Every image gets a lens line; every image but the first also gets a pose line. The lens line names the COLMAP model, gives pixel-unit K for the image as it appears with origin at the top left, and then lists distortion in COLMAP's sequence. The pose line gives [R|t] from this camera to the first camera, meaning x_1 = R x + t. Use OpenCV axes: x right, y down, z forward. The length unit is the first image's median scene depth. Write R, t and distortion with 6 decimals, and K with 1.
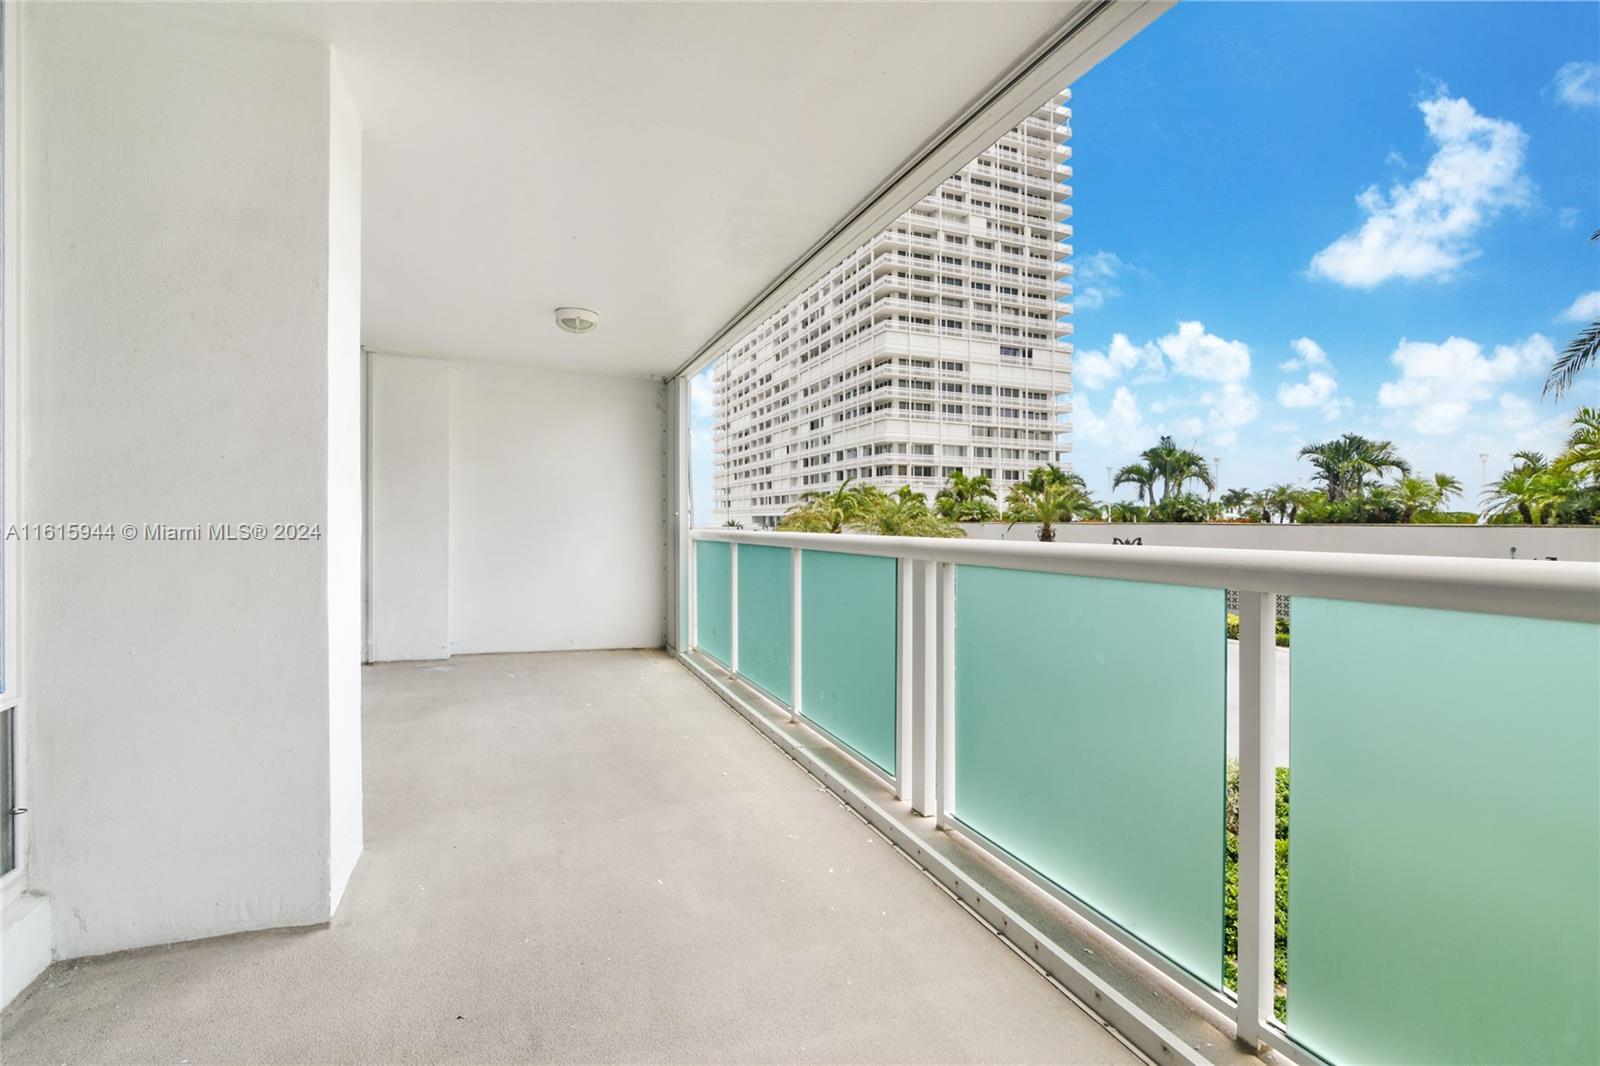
lens RADIAL K [[745.2, 0, 800.0], [0, 745.2, 533.0], [0, 0, 1]] dist [-0.021440, -0.000602]
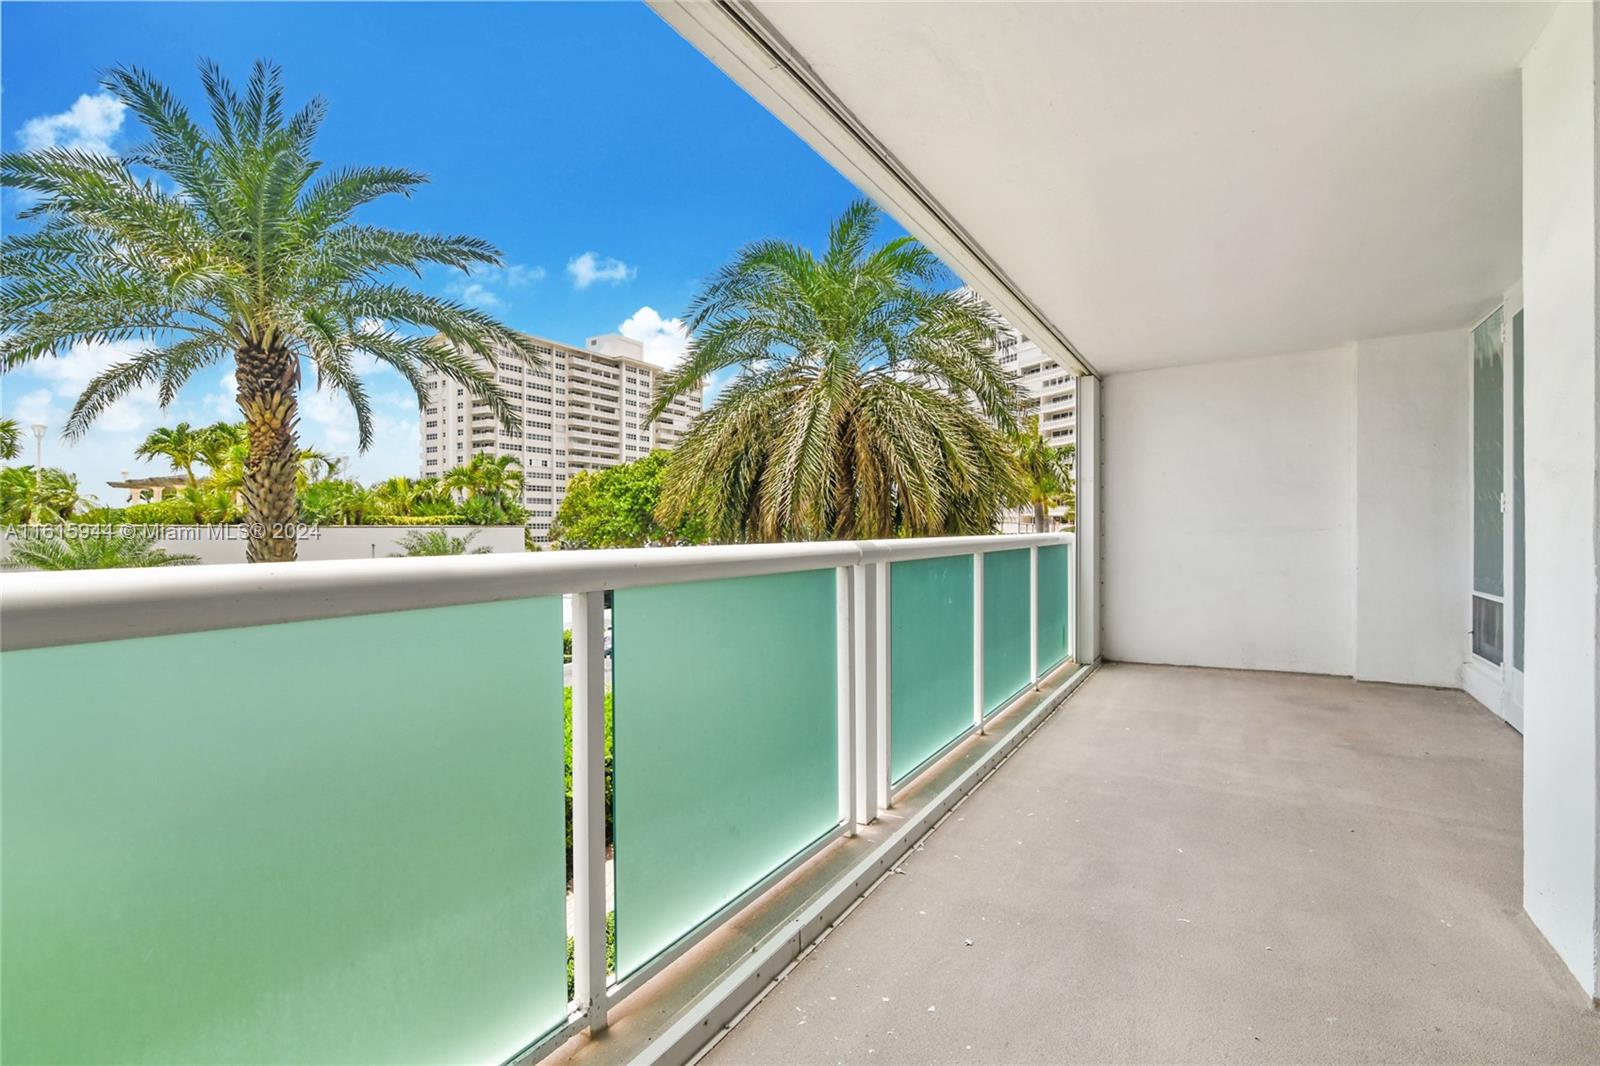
lens RADIAL K [[745.2, 0, 800.0], [0, 745.2, 533.0], [0, 0, 1]] dist [-0.021440, -0.000602]
pose [[-0.620741, -0.007539, 0.783979, -0.555215], [0.007782, 0.999845, 0.015776, -0.023975], [-0.783977, 0.015894, -0.620586, 1.688076]]
